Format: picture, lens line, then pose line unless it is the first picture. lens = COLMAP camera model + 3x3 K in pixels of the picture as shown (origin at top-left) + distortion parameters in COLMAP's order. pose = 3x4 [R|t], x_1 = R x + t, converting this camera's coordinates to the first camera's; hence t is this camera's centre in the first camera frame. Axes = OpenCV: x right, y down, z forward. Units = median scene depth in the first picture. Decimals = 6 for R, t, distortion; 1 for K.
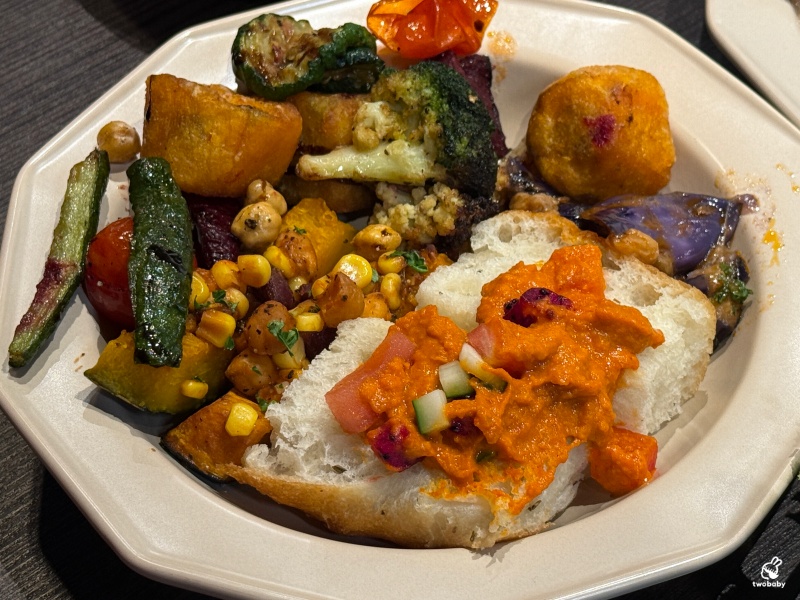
lens RADIAL K [[1821.0, 0, 400.6], [0, 1821.0, 299.2], [0, 0, 1]] dist [0.175355, 0.000000]
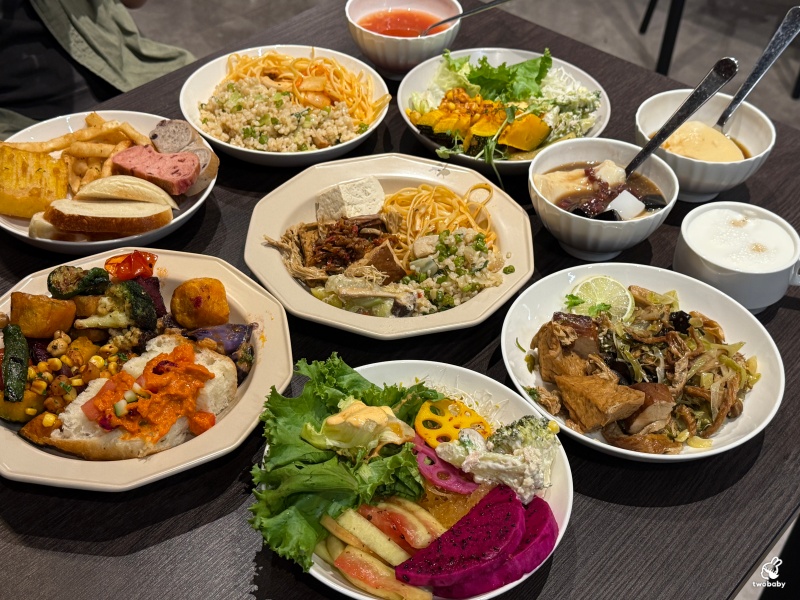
lens RADIAL K [[1057.0, 0, 394.1], [0, 1057.0, 298.8], [0, 0, 1]] dist [0.110624, 0.000000]
pose [[0.986713, -0.067897, 0.147608, 0.173100], [0.084998, 0.989974, -0.112816, 0.102171], [-0.138468, 0.123864, 0.982591, -0.549617]]
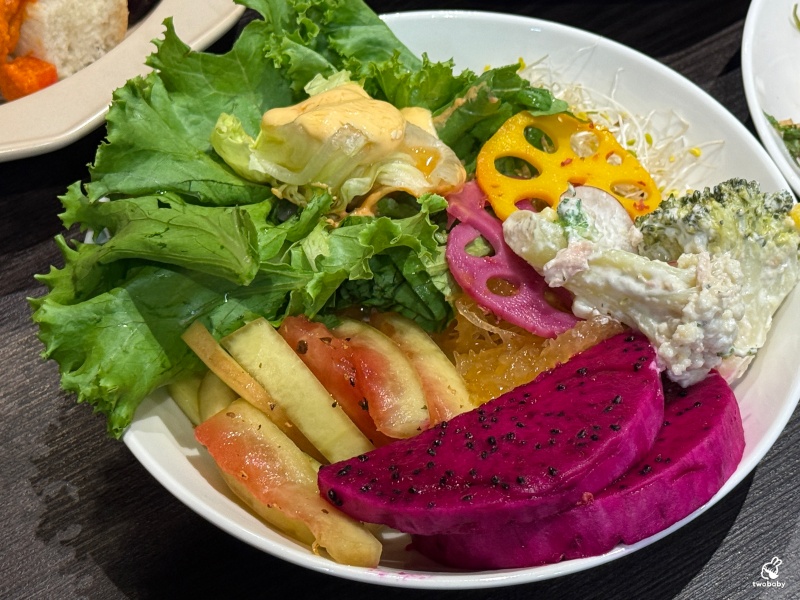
lens RADIAL K [[1821.0, 0, 400.0], [0, 1821.0, 303.3], [0, 0, 1]] dist [0.175355, 0.000000]
pose [[0.993741, 0.085823, -0.071511, 0.439774], [-0.081951, 0.995093, 0.055440, 0.138610], [0.075918, -0.049232, 0.995898, -0.173344]]
